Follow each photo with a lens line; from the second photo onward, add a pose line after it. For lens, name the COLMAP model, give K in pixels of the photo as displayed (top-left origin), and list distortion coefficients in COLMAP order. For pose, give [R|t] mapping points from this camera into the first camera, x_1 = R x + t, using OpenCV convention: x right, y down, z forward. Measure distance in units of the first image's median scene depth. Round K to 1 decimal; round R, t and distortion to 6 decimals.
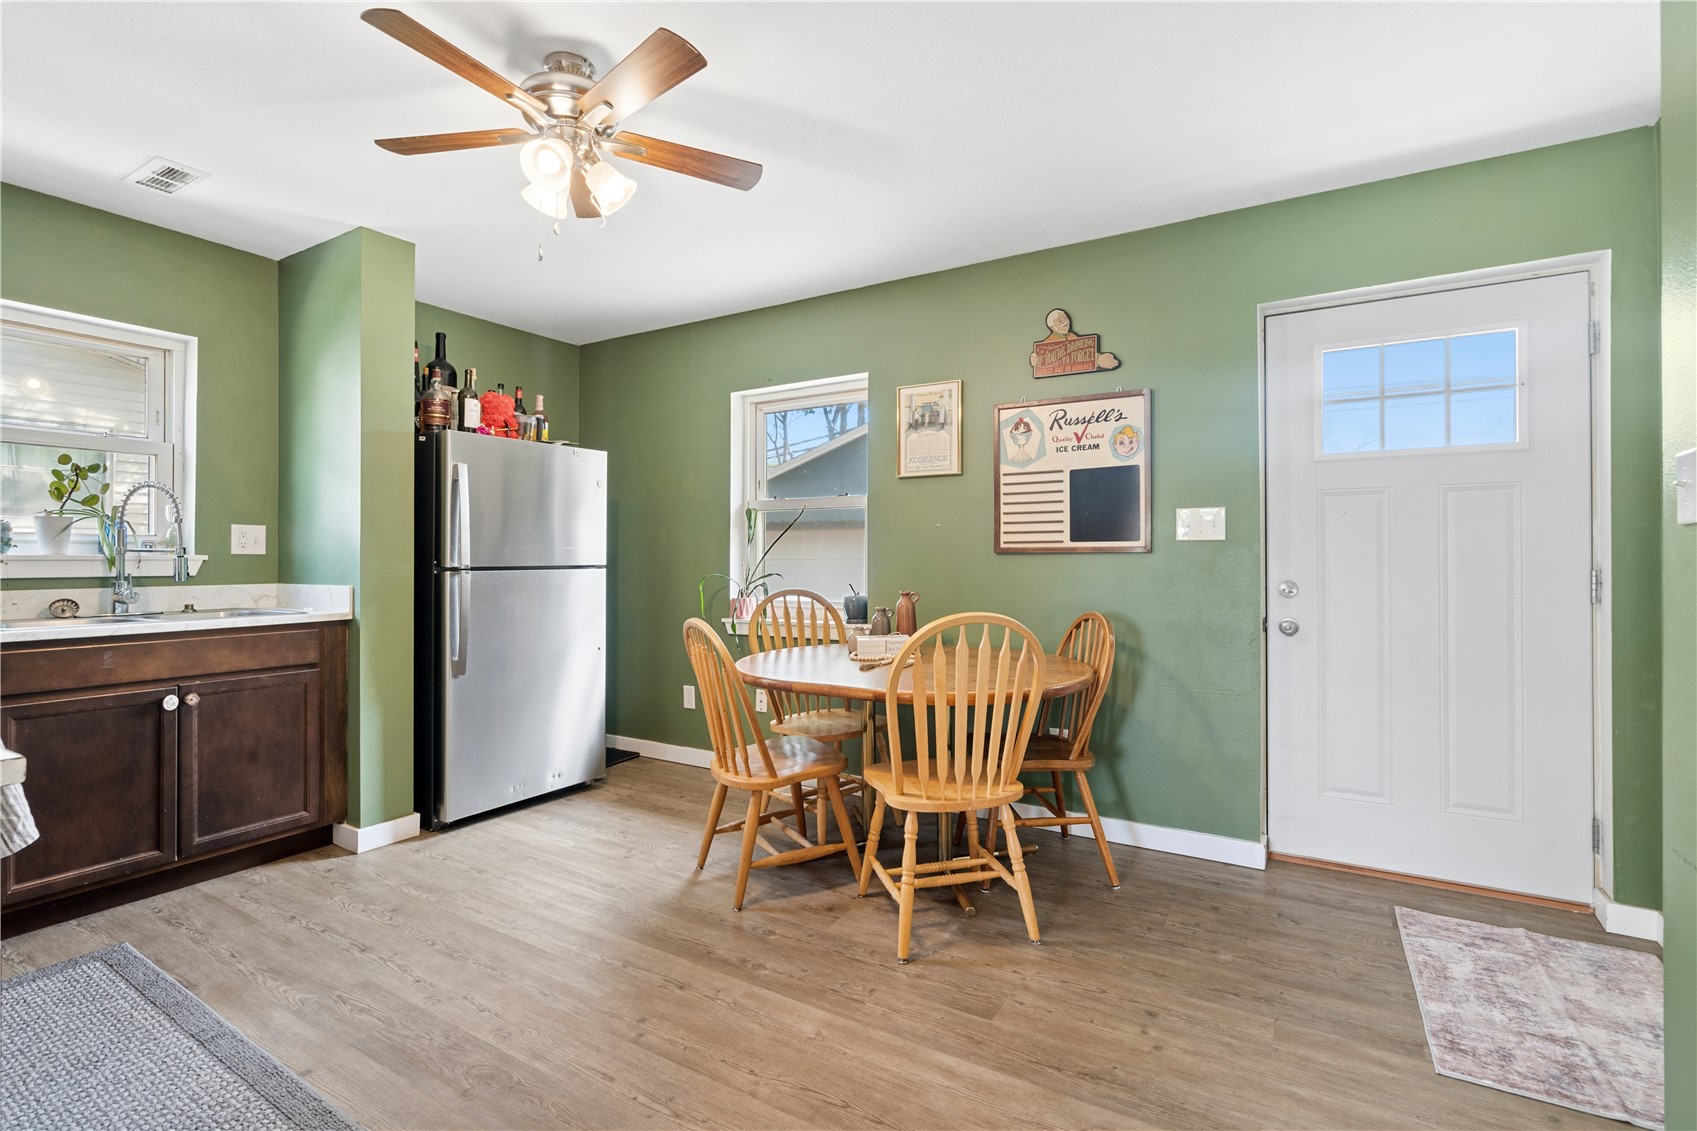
lens RADIAL K [[771.5, 0, 844.7], [0, 771.5, 554.0], [0, 0, 1]] dist [-0.008925, 0.004464]
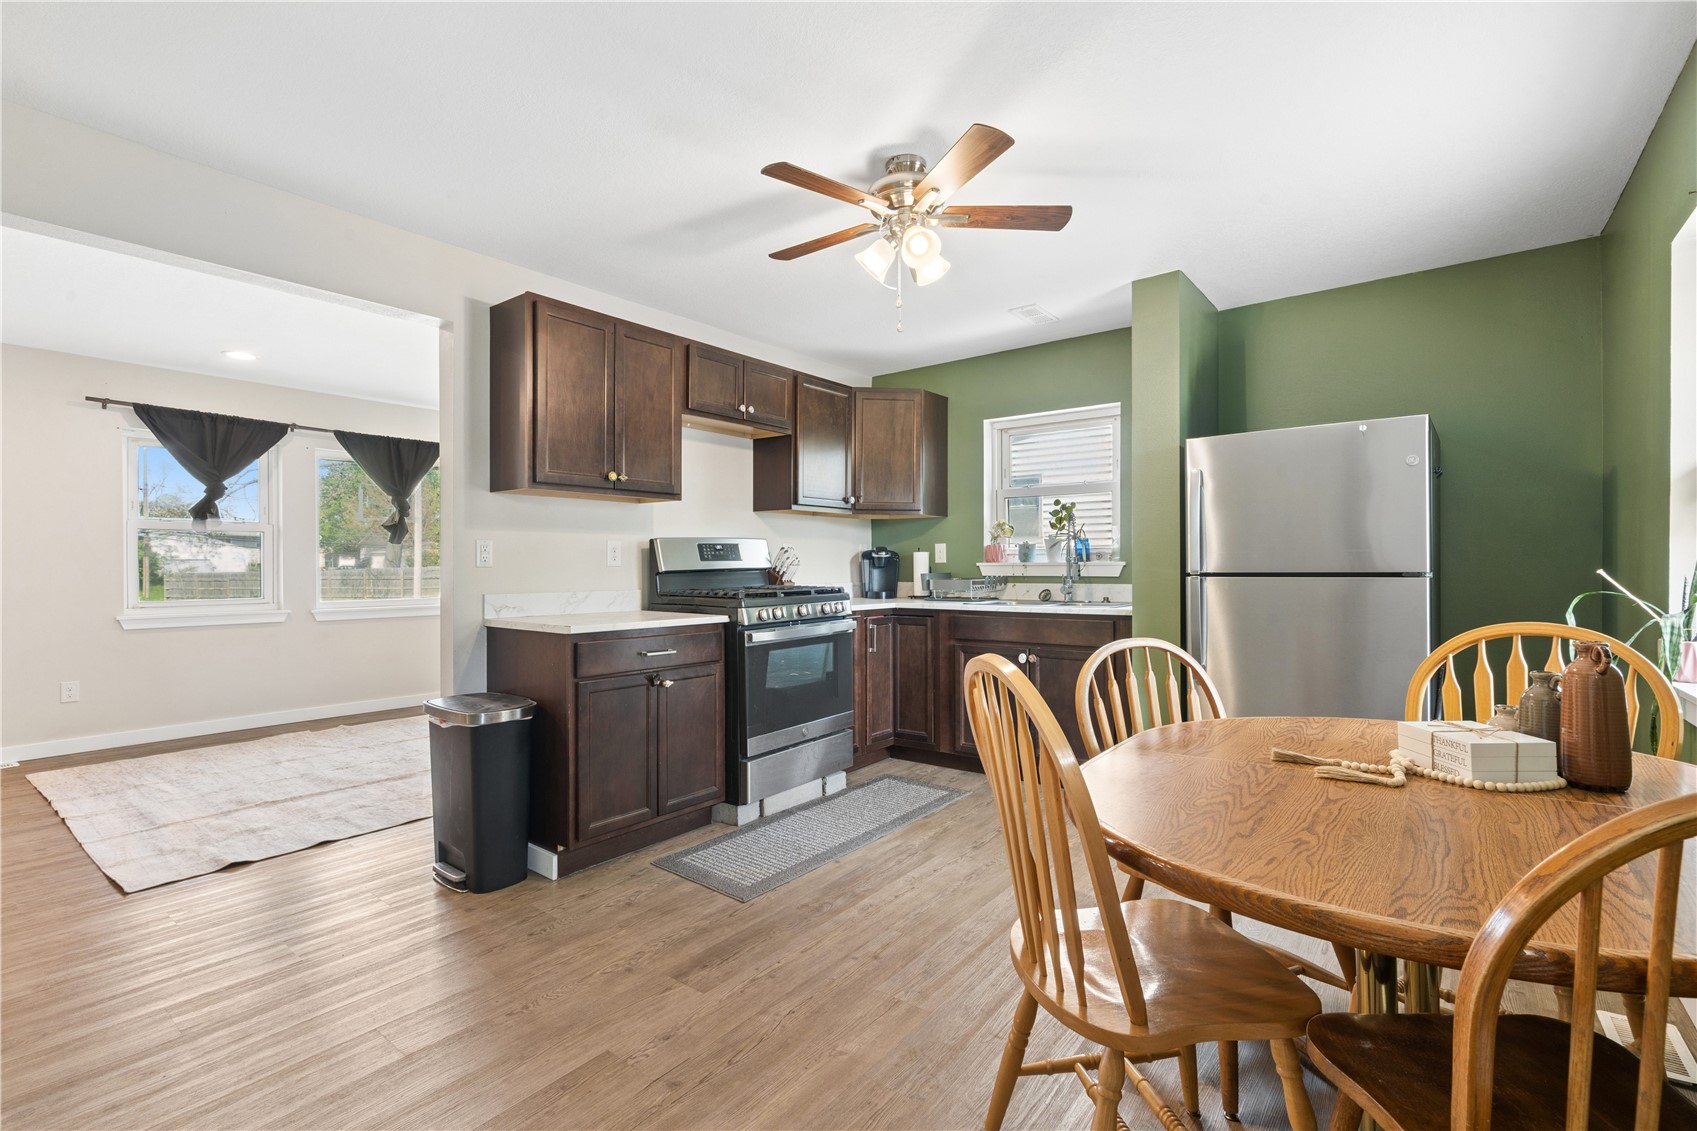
lens RADIAL K [[771.5, 0, 863.0], [0, 771.5, 569.0], [0, 0, 1]] dist [-0.008925, 0.004464]
pose [[-0.103620, 0.005509, -0.994602, 0.581230], [0.010389, 0.999936, 0.004457, 0.003660], [0.994563, -0.009871, -0.103671, 0.708930]]
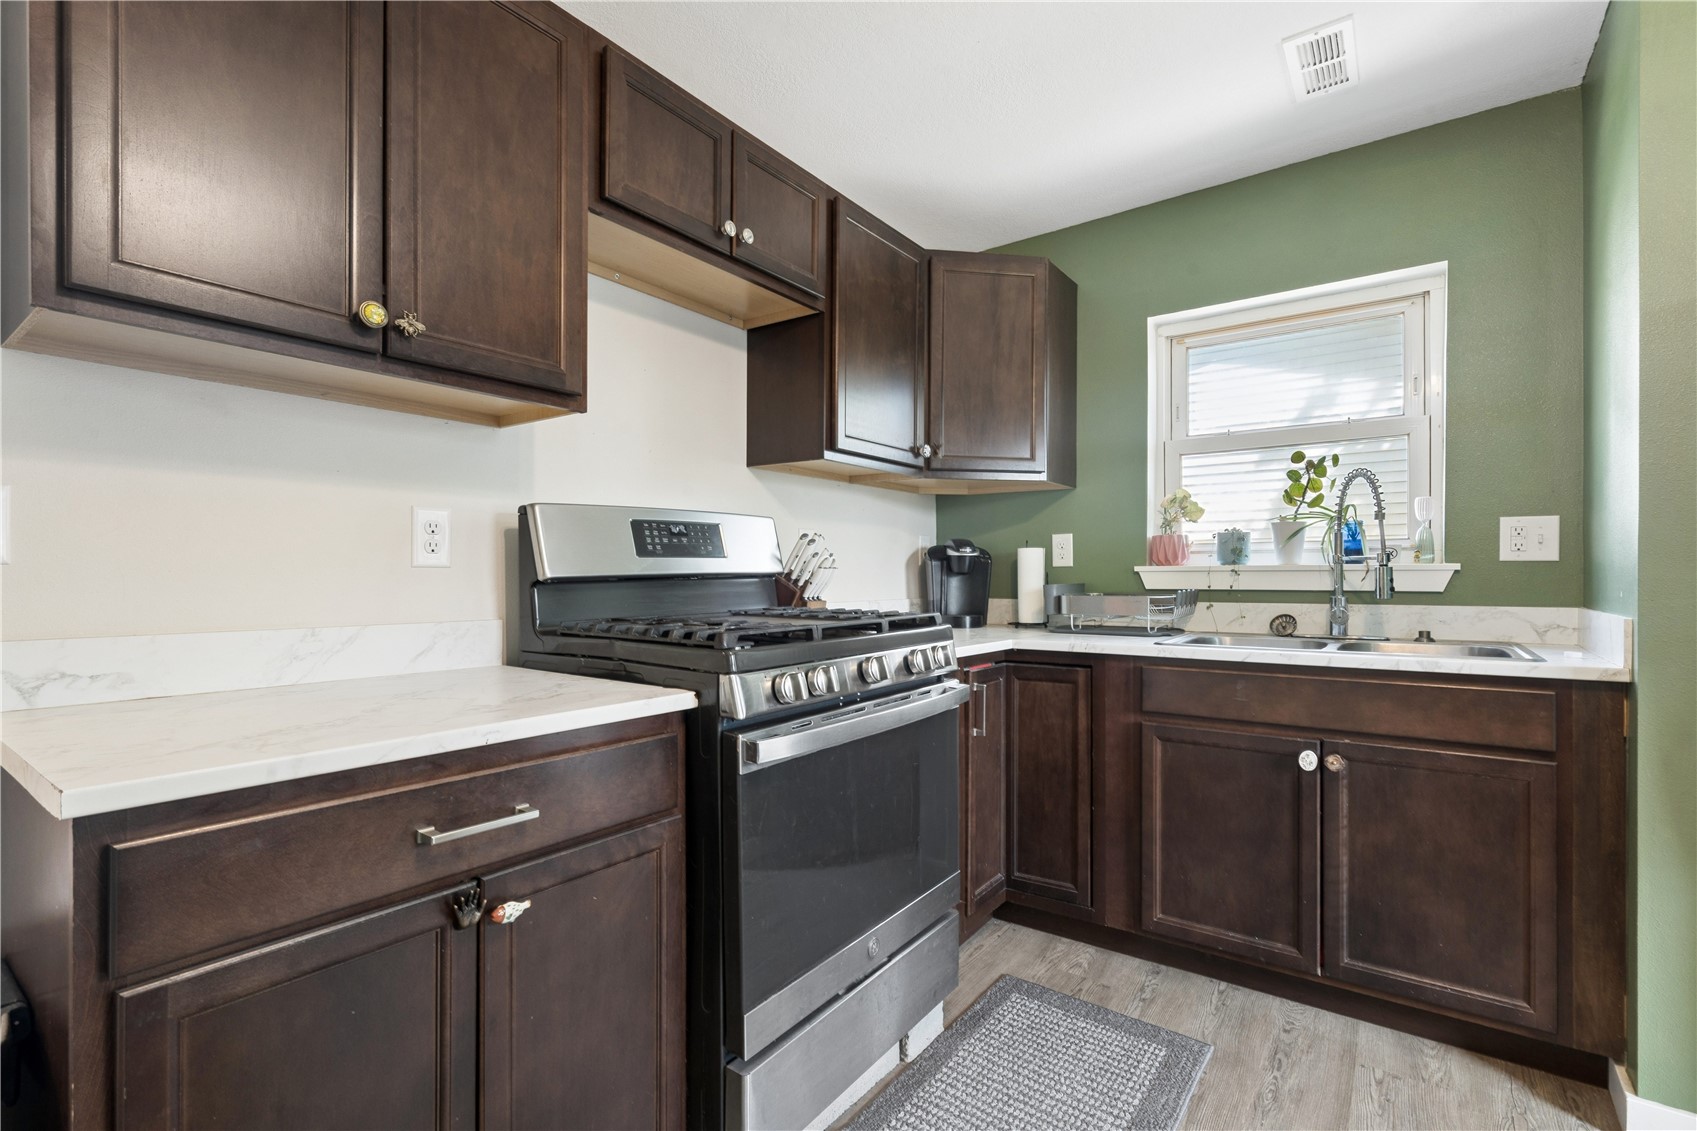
lens RADIAL K [[771.5, 0, 852.6], [0, 771.5, 580.4], [0, 0, 1]] dist [-0.008925, 0.004464]
pose [[-0.087827, 0.005987, -0.996118, -0.081095], [0.007558, 0.999957, 0.005344, 0.009595], [0.996107, -0.007060, -0.087869, 0.526574]]
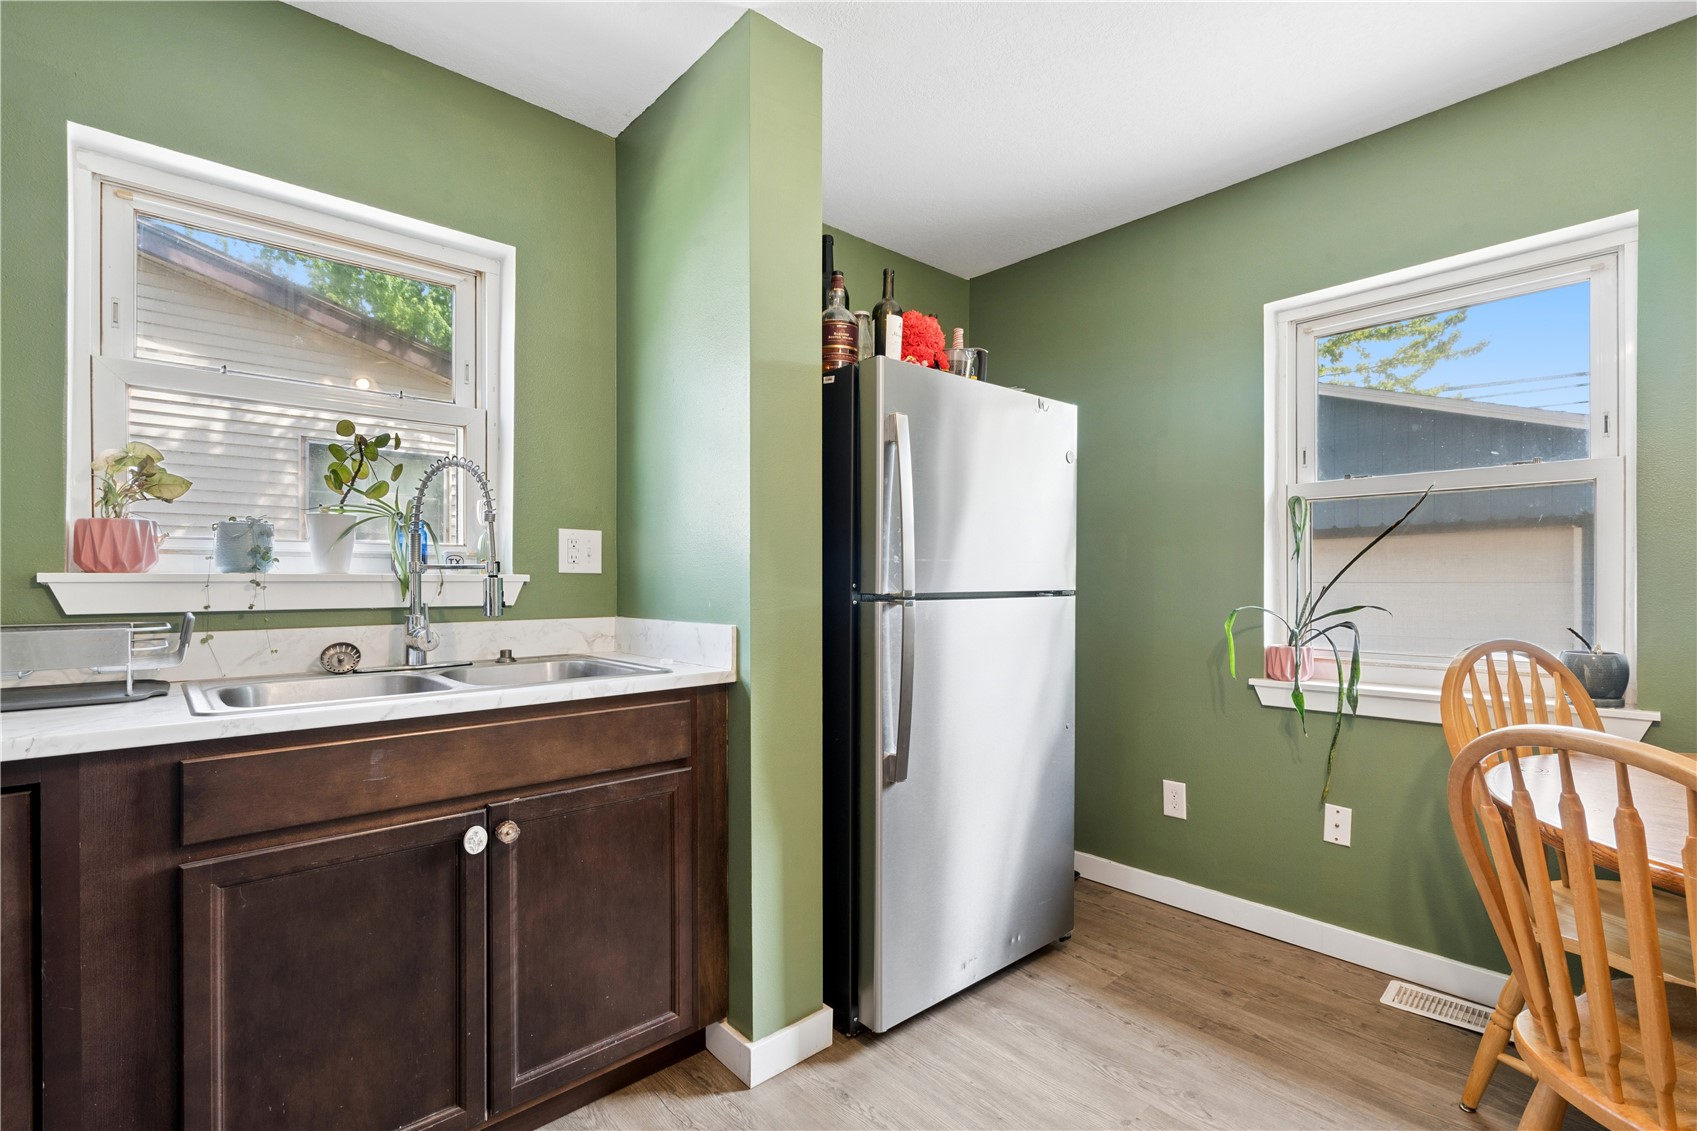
lens RADIAL K [[771.5, 0, 860.5], [0, 771.5, 580.7], [0, 0, 1]] dist [-0.008925, 0.004464]
pose [[0.960002, -0.001145, -0.279990, -0.384387], [0.002459, 0.999988, 0.004343, 0.004686], [0.279981, -0.004858, 0.959993, 0.460691]]
